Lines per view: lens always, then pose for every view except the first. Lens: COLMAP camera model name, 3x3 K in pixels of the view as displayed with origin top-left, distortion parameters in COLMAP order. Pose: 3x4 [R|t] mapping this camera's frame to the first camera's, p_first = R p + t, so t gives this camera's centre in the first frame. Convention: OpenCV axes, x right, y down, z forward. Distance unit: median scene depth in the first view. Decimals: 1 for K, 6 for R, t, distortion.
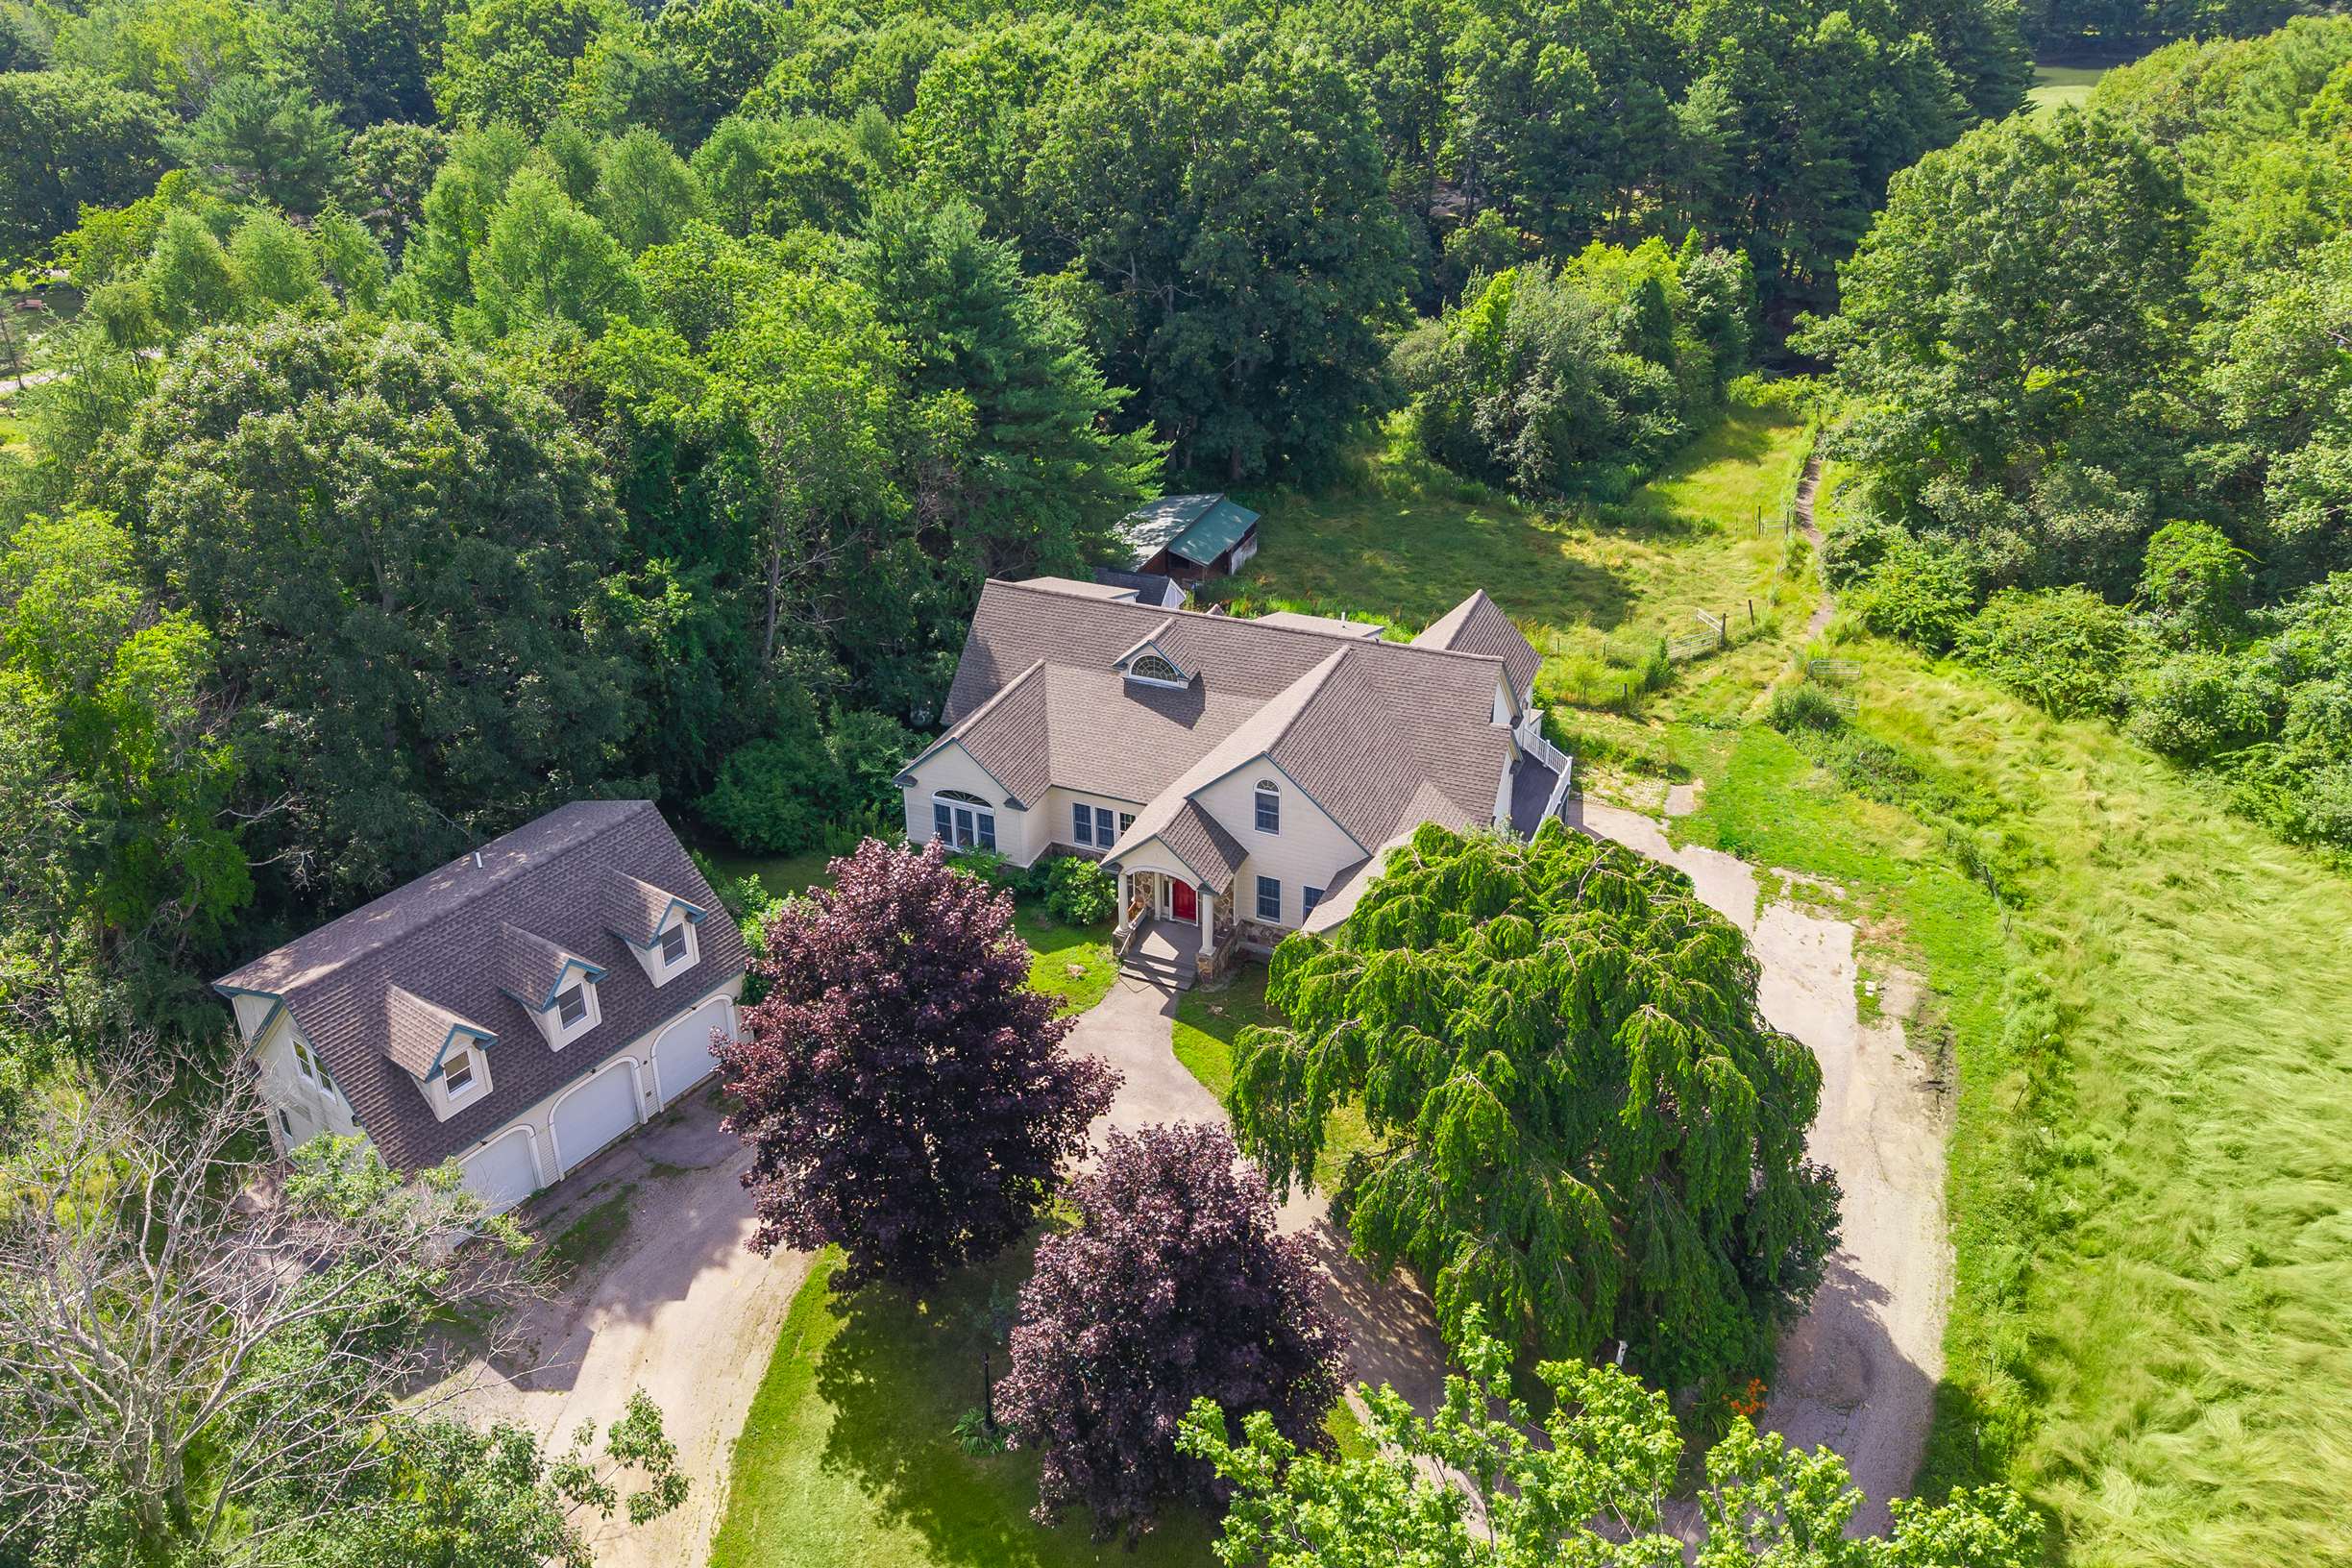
lens RADIAL K [[1628.1, 0, 1176.0], [0, 1628.1, 784.0], [0, 0, 1]] dist [-0.002222, -0.001639]
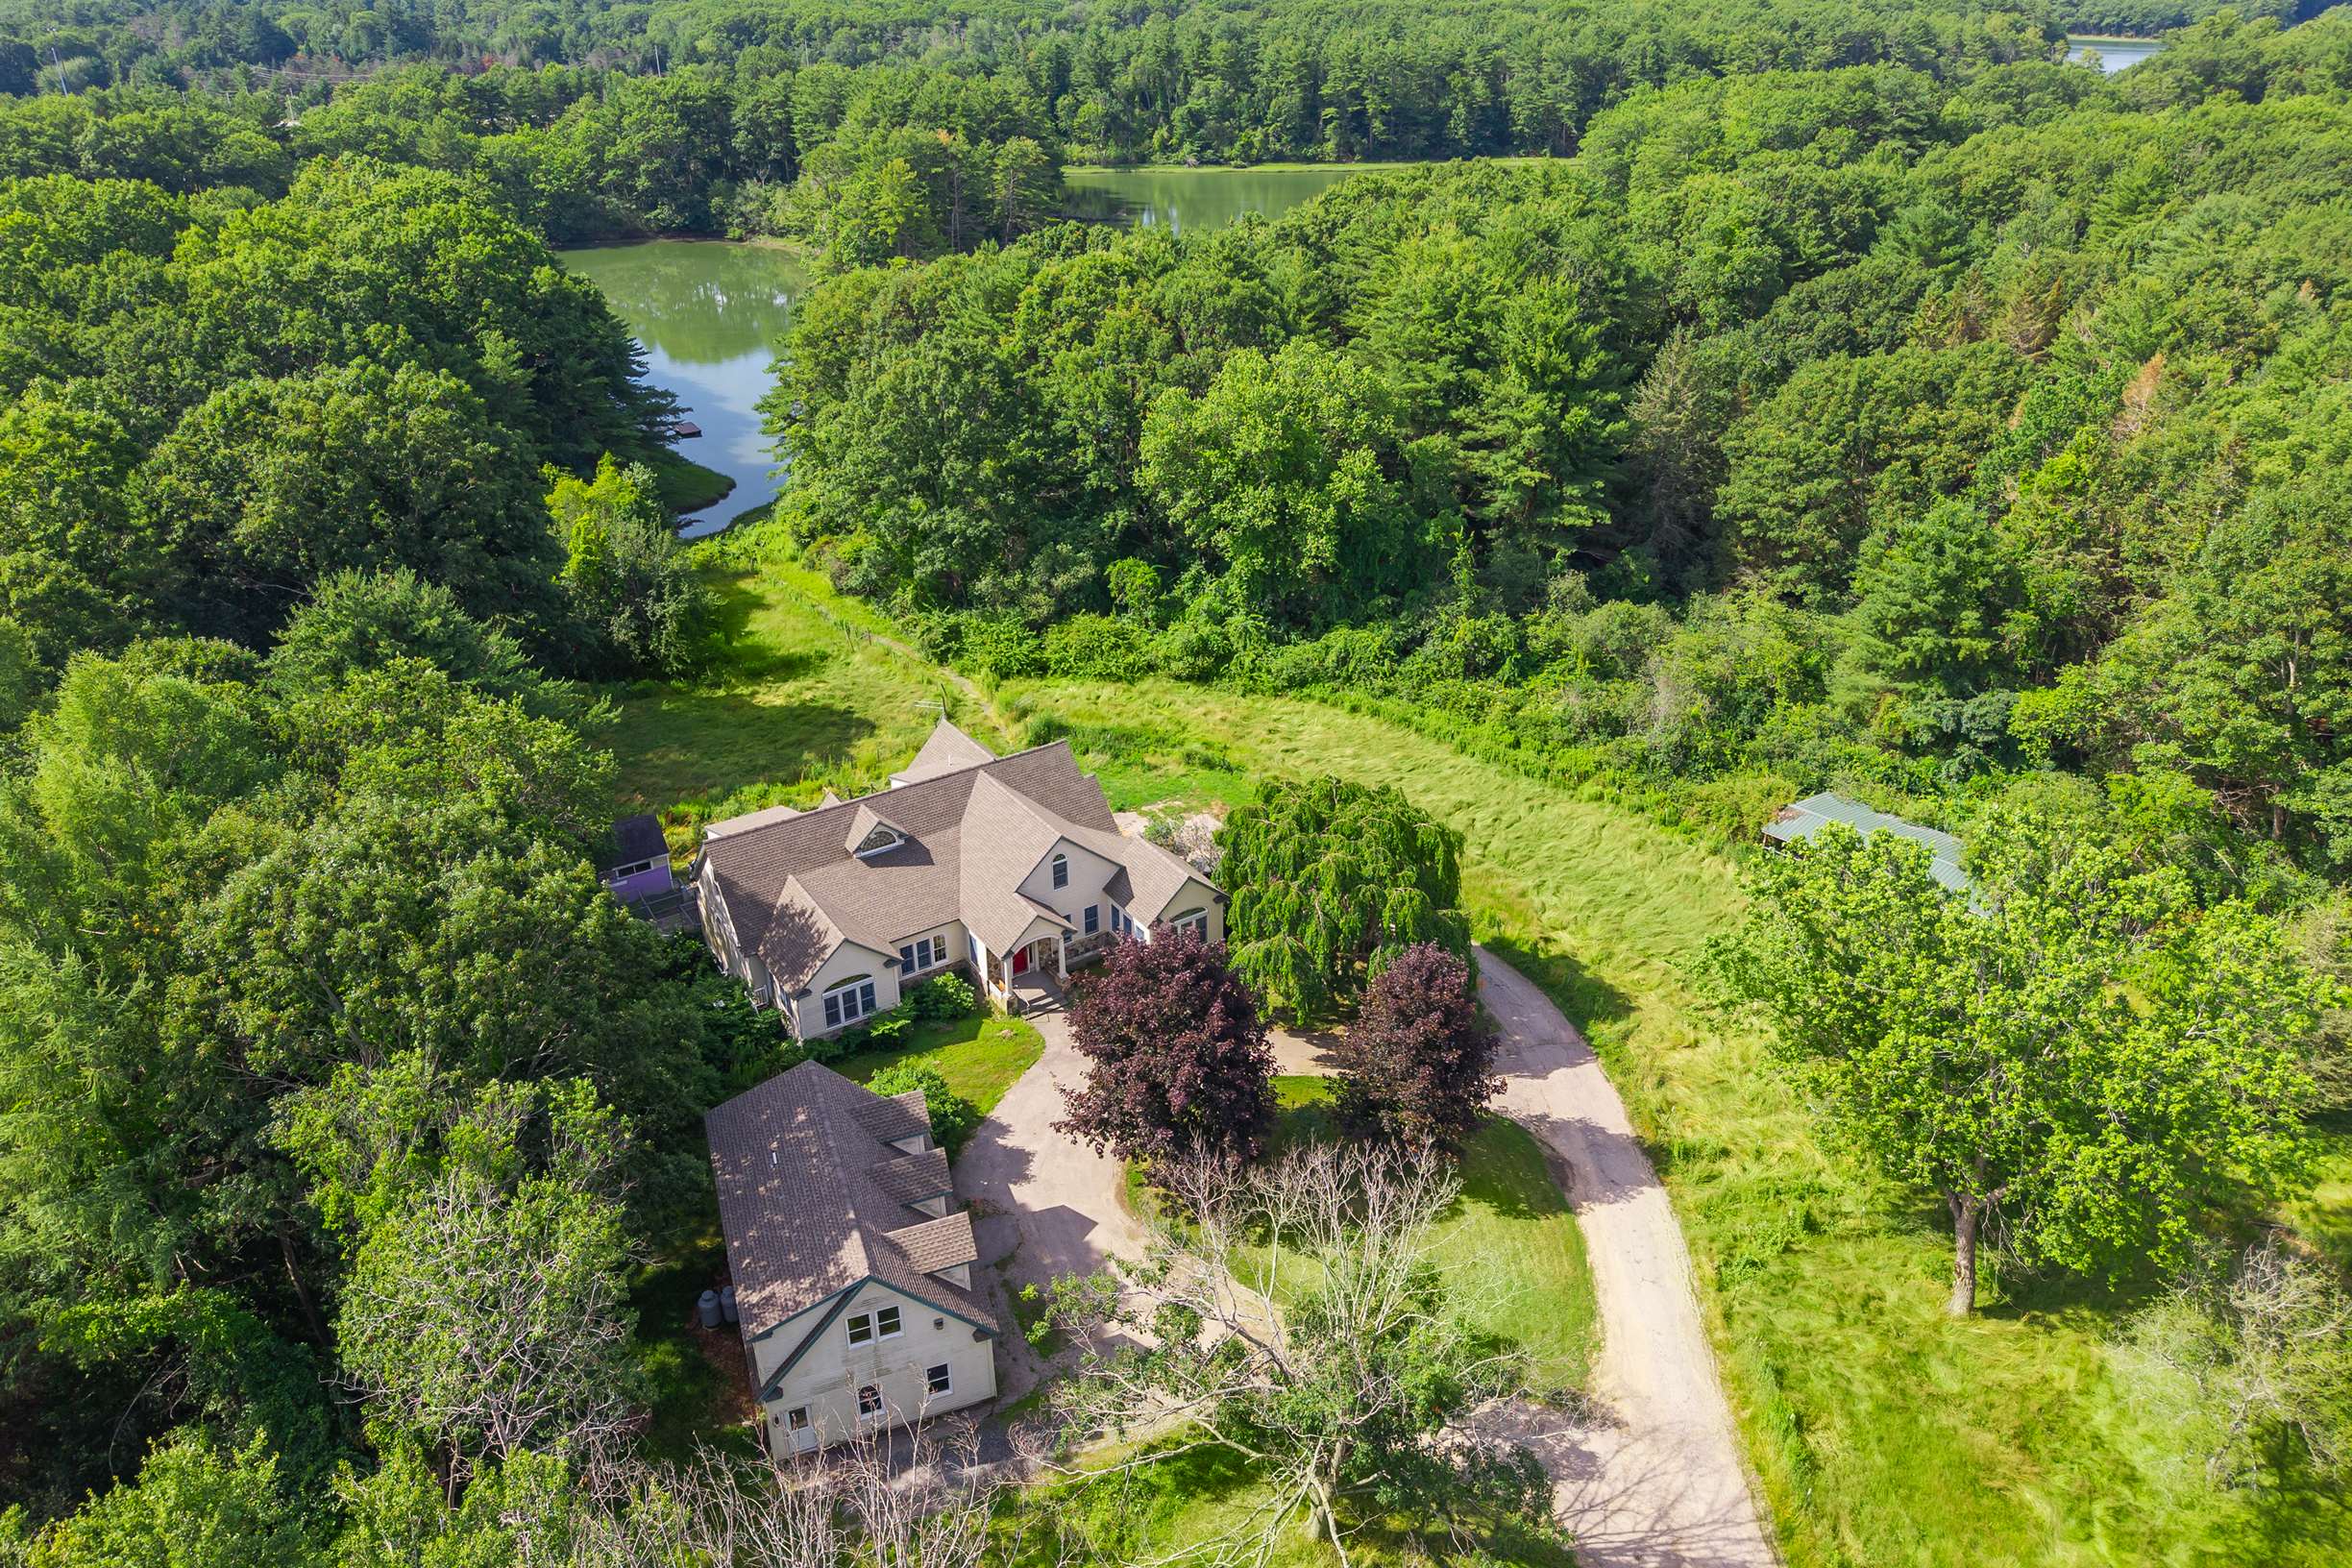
lens RADIAL K [[1628.1, 0, 1176.0], [0, 1628.1, 784.0], [0, 0, 1]] dist [-0.002222, -0.001639]
pose [[0.477422, -0.357142, 0.802819, -0.906157], [0.401837, 0.901272, 0.161975, -0.218430], [-0.781406, 0.245272, 0.573800, 0.006338]]
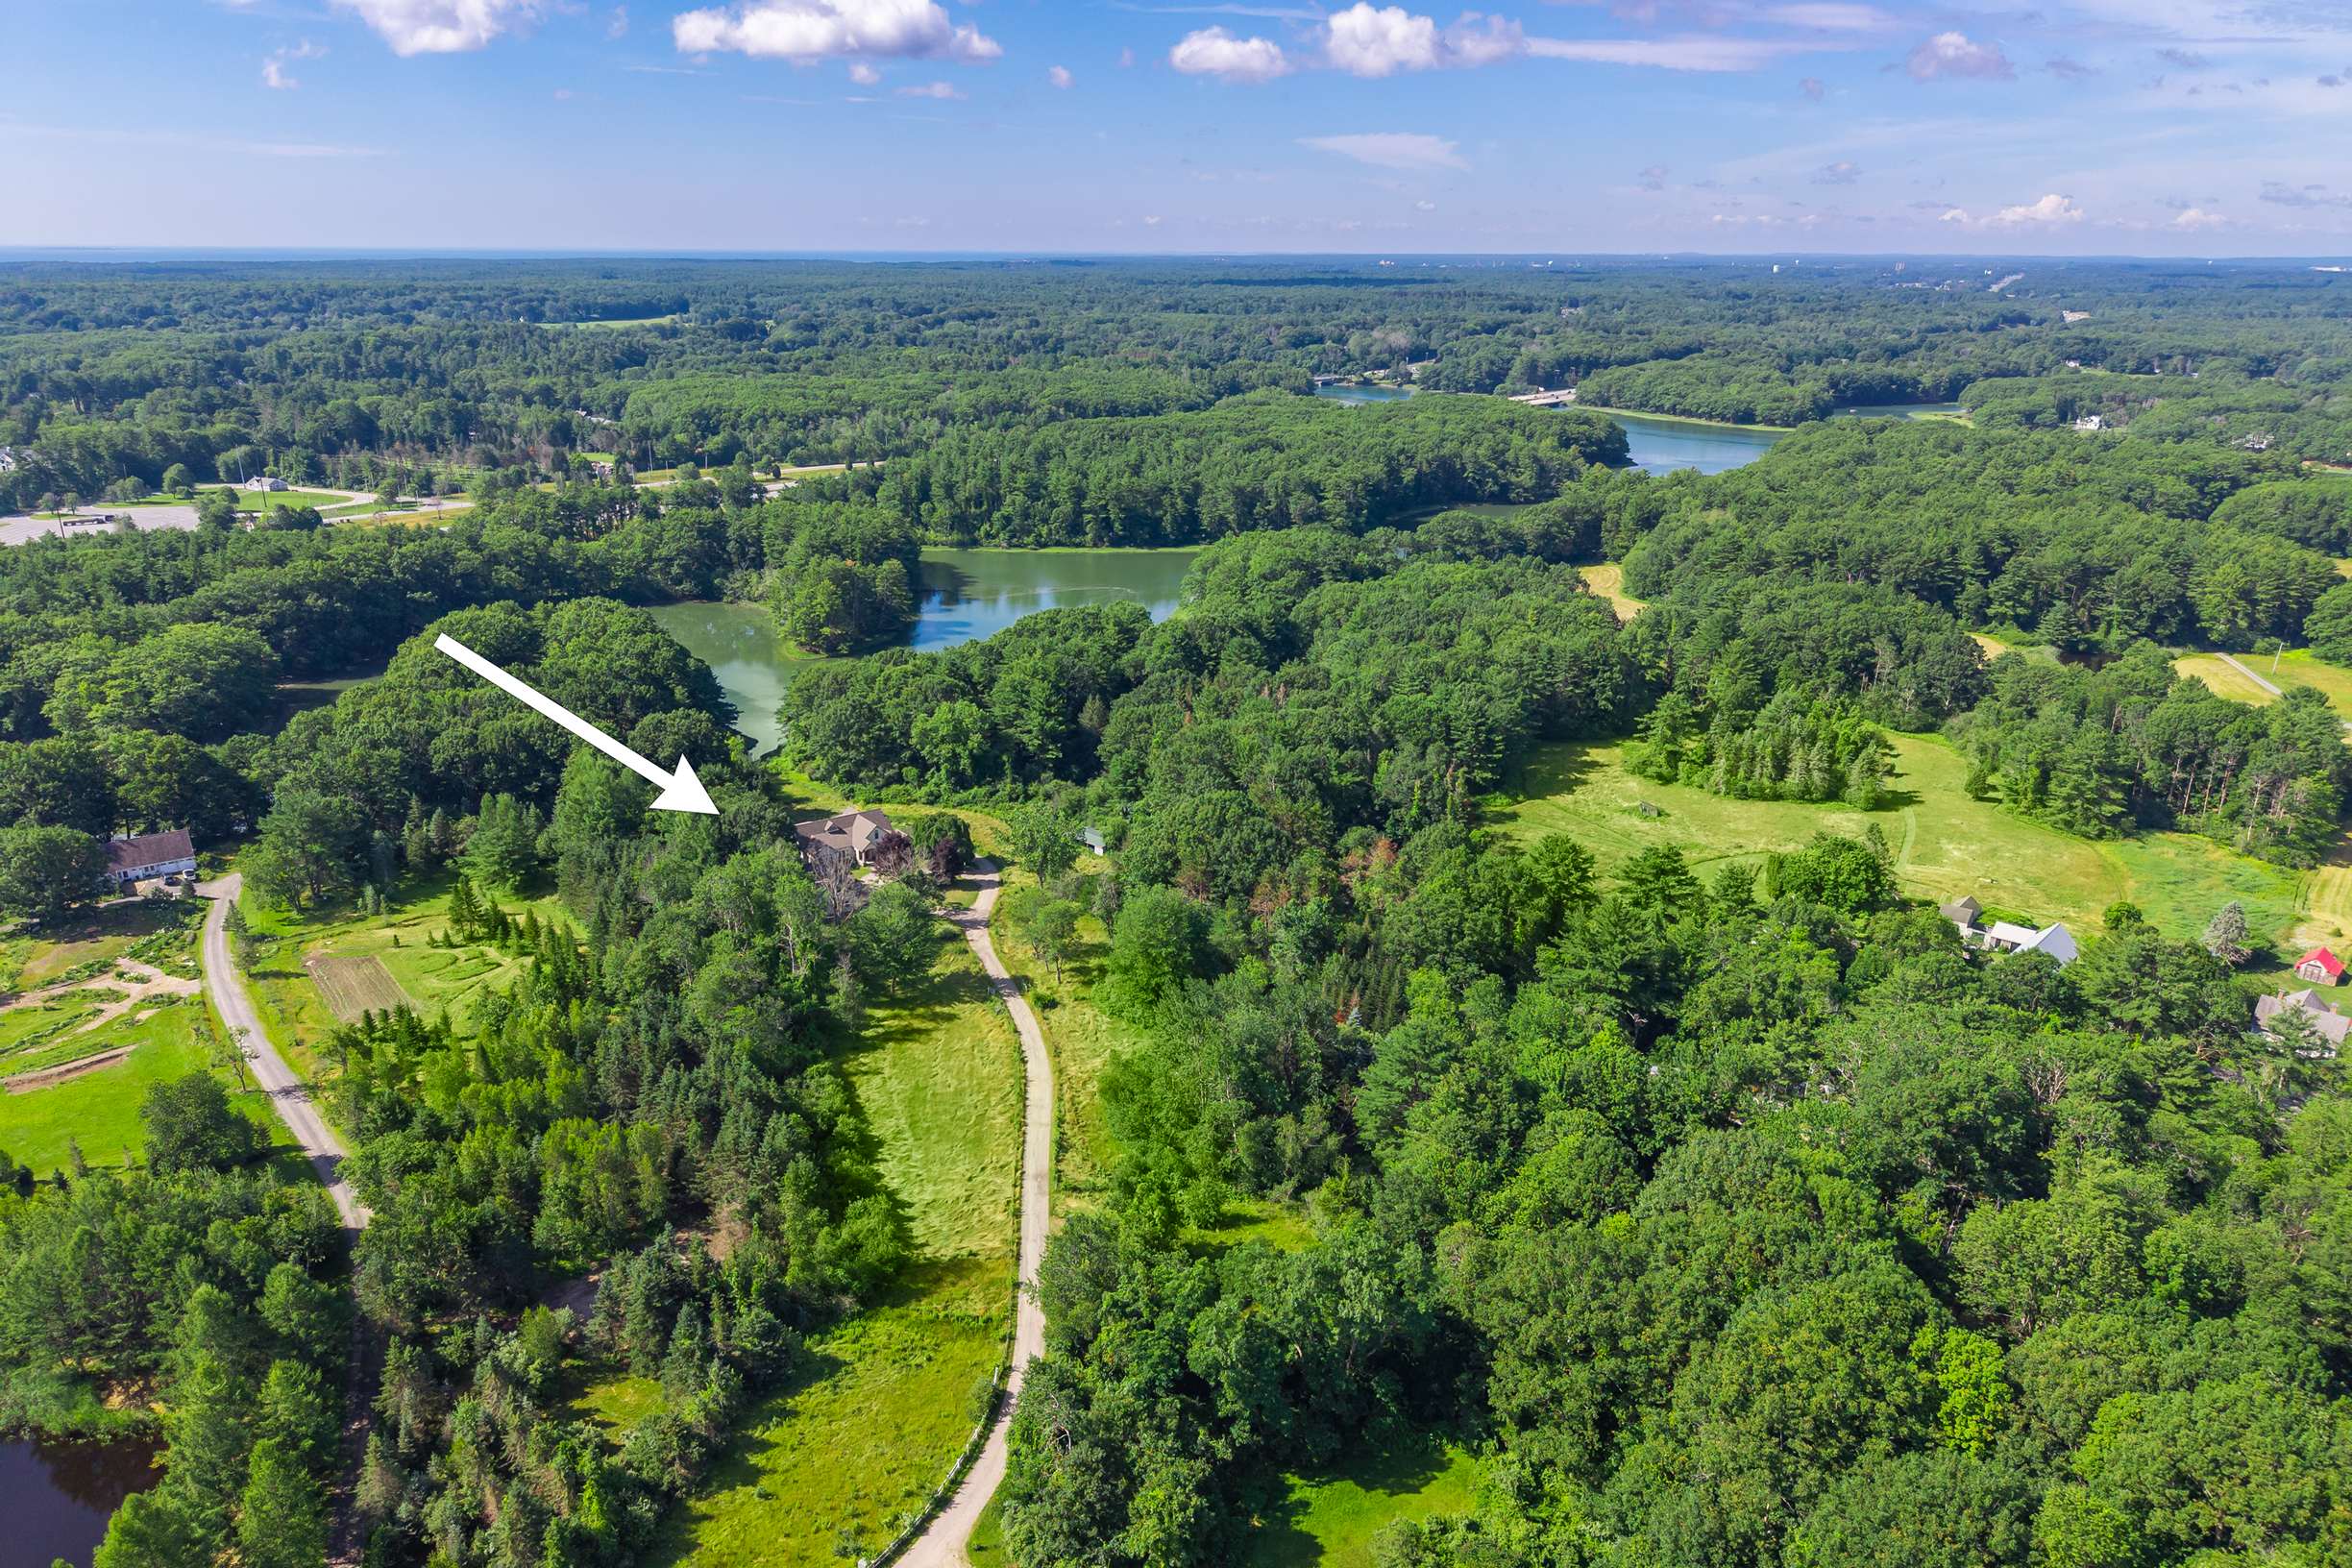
lens RADIAL K [[1625.3, 0, 1177.7], [0, 1625.3, 832.5], [0, 0, 1]] dist [0.166605, -0.000757]
pose [[0.425106, -0.254560, 0.868610, -4.135208], [0.395711, 0.915341, 0.074590, -0.007423], [-0.814062, 0.312010, 0.489849, -2.566115]]
